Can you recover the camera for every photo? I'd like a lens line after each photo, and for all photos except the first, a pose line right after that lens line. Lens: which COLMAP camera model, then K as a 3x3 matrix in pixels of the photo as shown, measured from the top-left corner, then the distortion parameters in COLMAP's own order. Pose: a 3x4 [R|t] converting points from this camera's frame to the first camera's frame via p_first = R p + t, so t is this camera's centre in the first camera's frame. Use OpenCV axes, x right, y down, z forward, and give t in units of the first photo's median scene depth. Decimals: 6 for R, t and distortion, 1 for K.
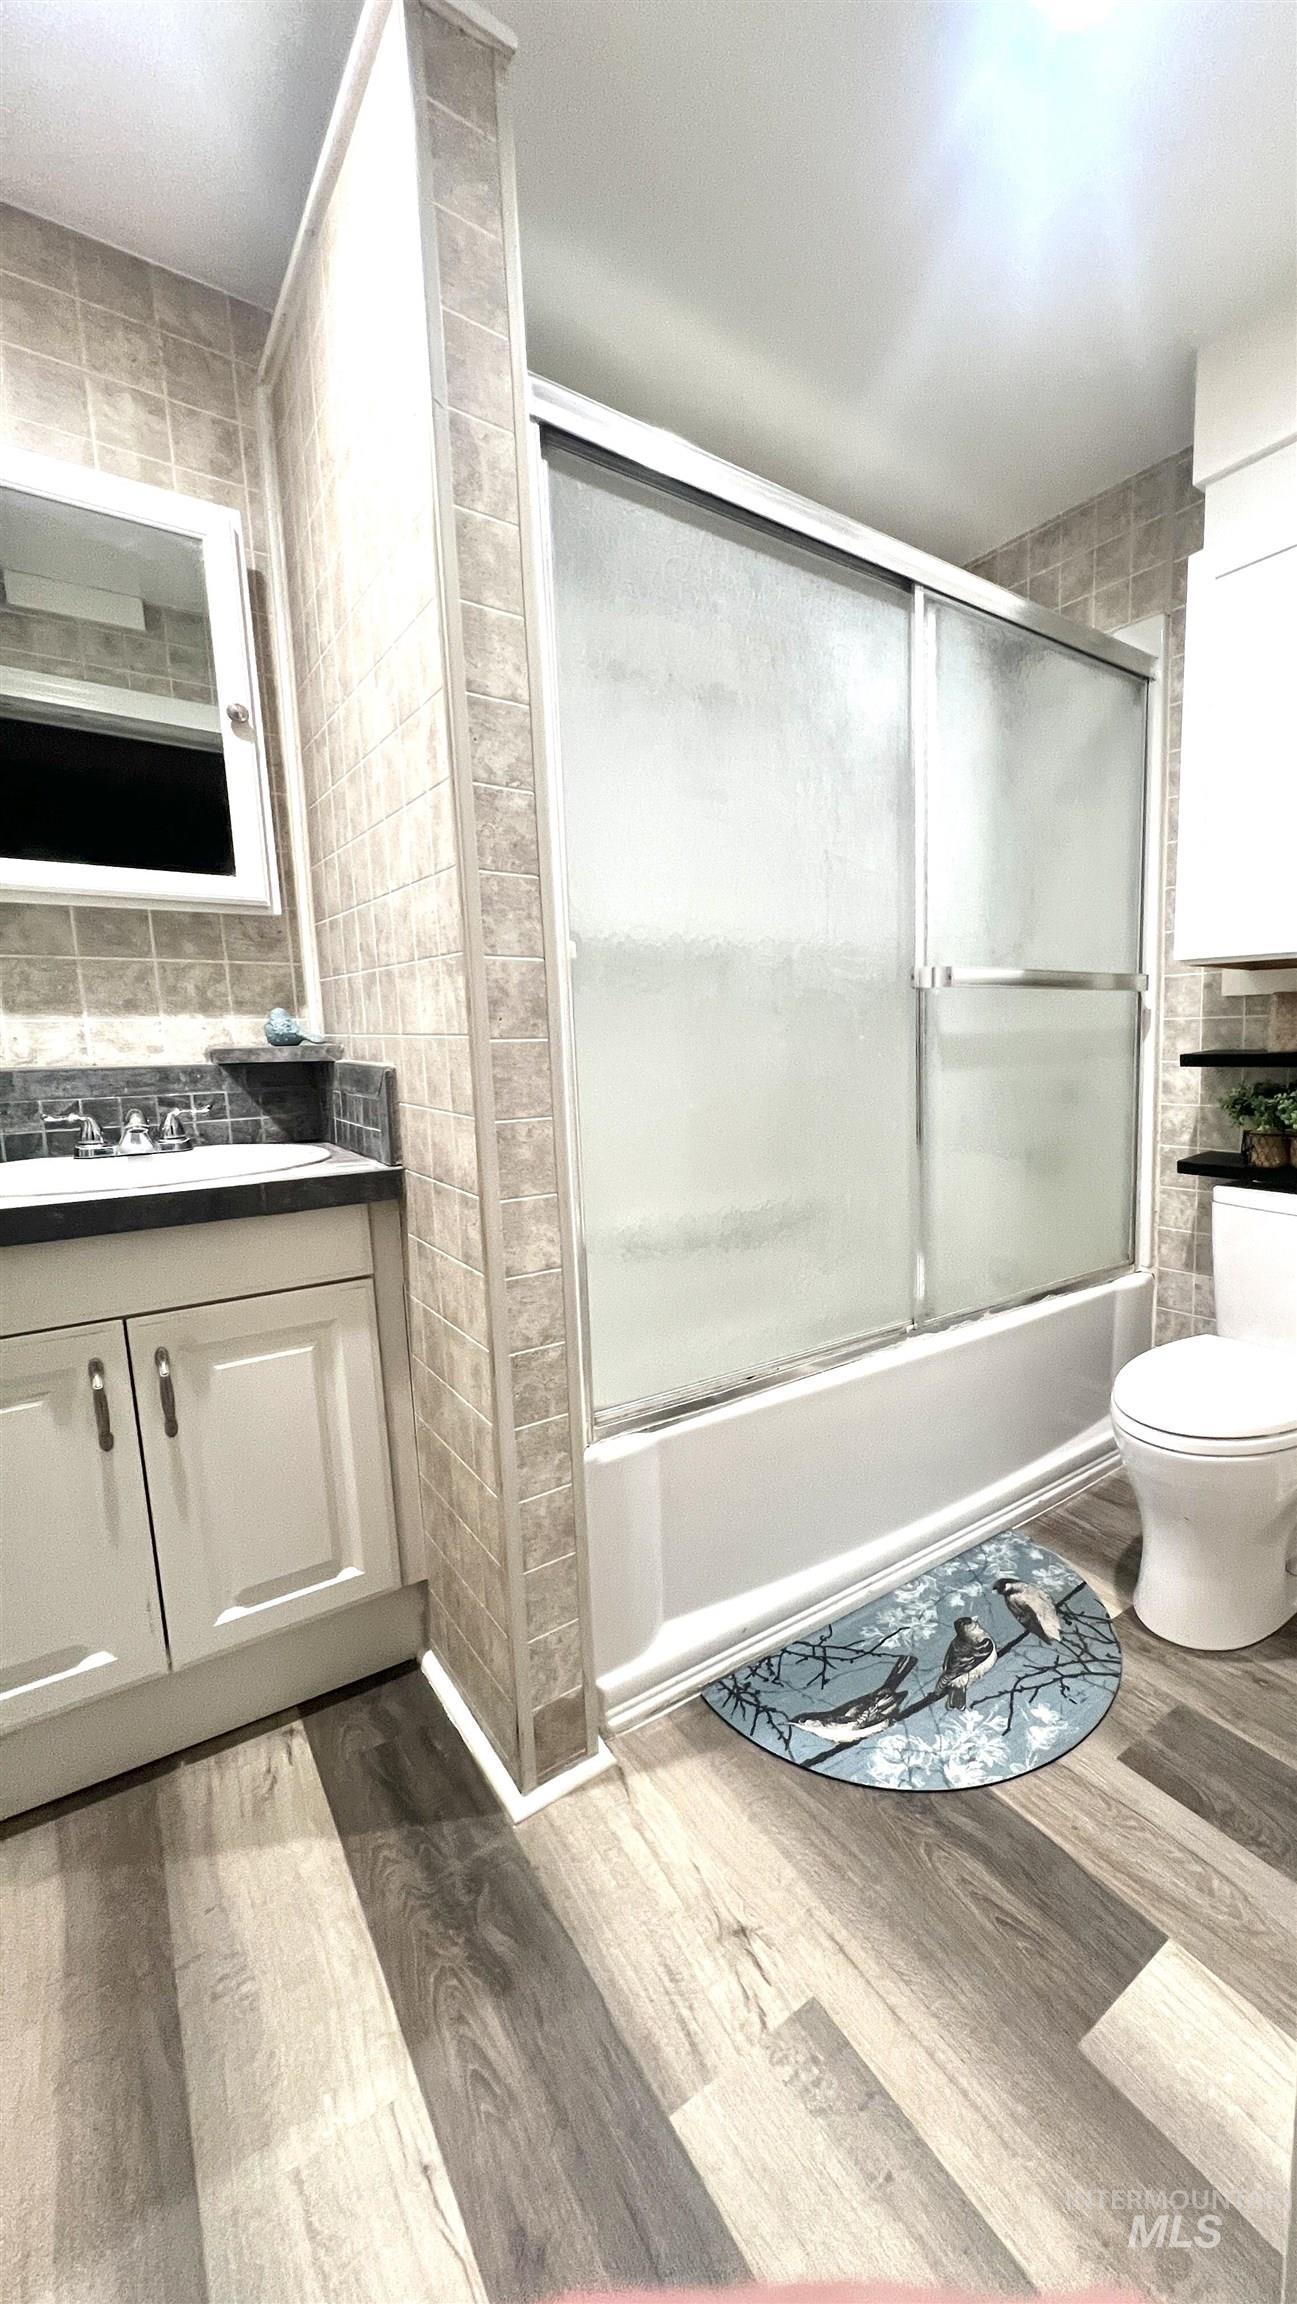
lens RADIAL K [[928.5, 0, 865.0], [0, 928.5, 1148.4], [0, 0, 1]] dist [-0.001947, 0.000360]
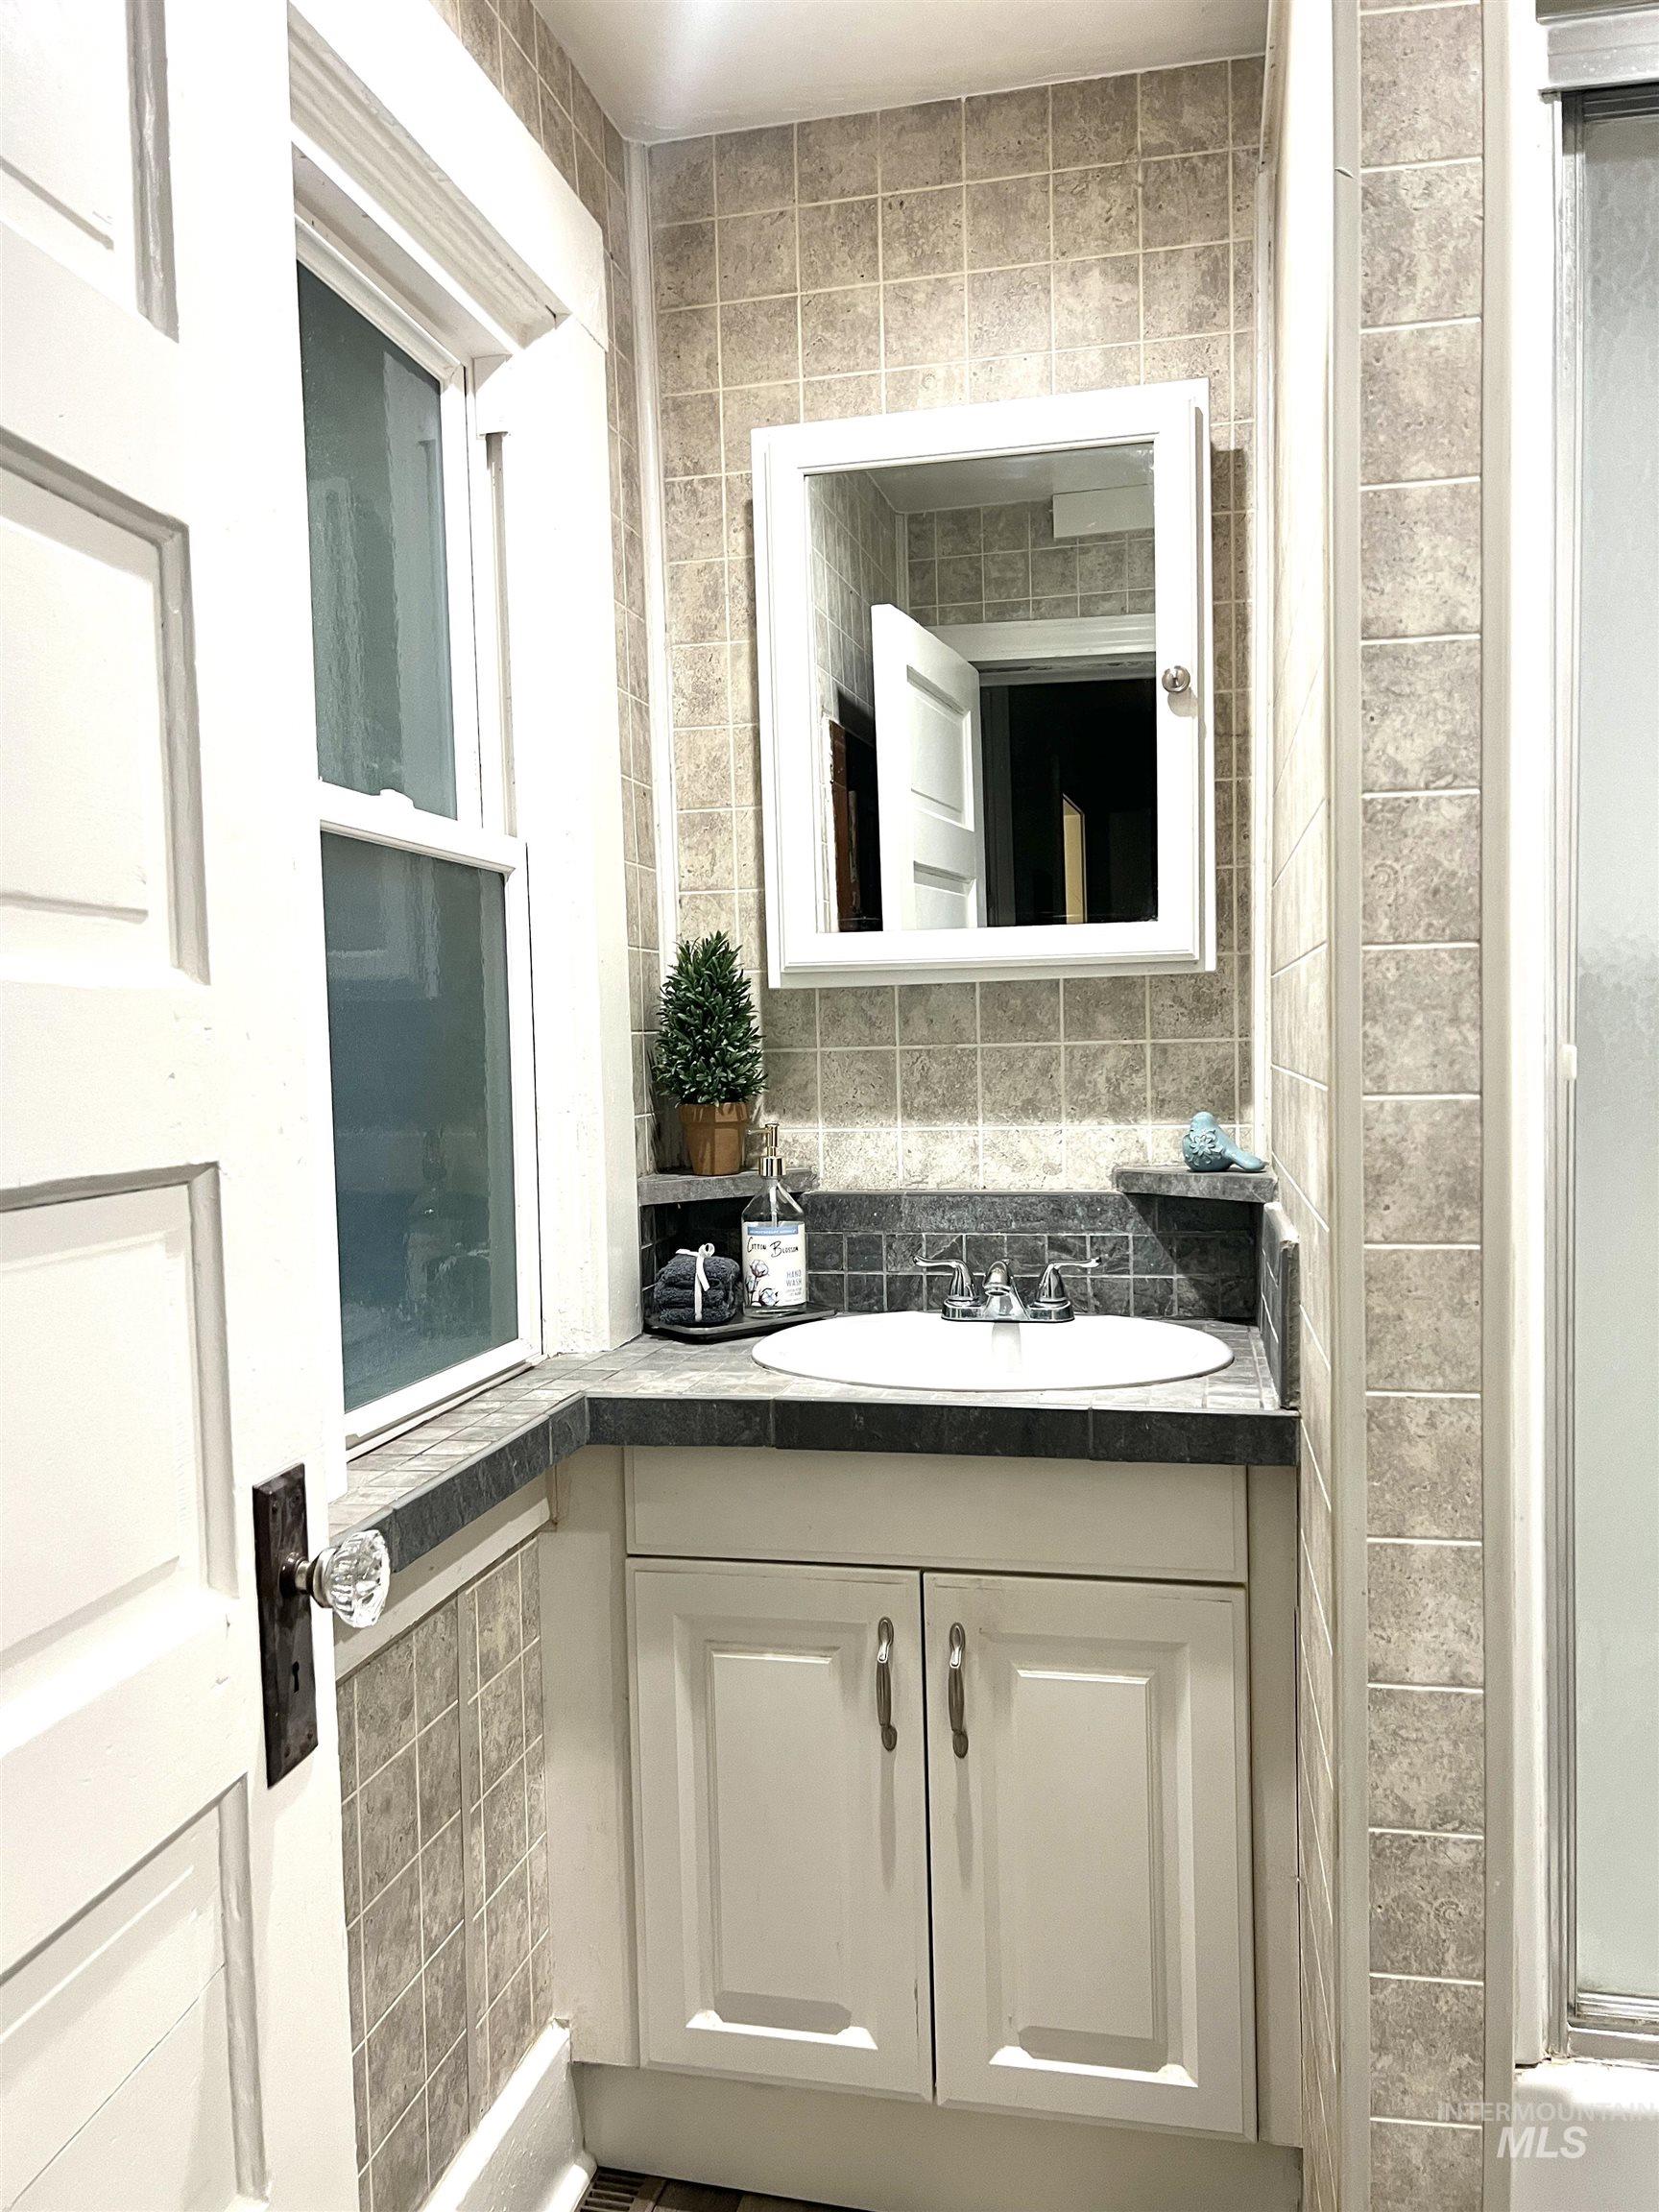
lens RADIAL K [[1665.0, 0, 843.5], [0, 1665.0, 1109.9], [0, 0, 1]] dist [0.054286, -0.057151]
pose [[0.608490, 0.032923, -0.792878, 0.176952], [-0.091789, 0.995353, -0.029112, -0.125918], [0.788235, 0.090492, 0.608684, 0.126227]]
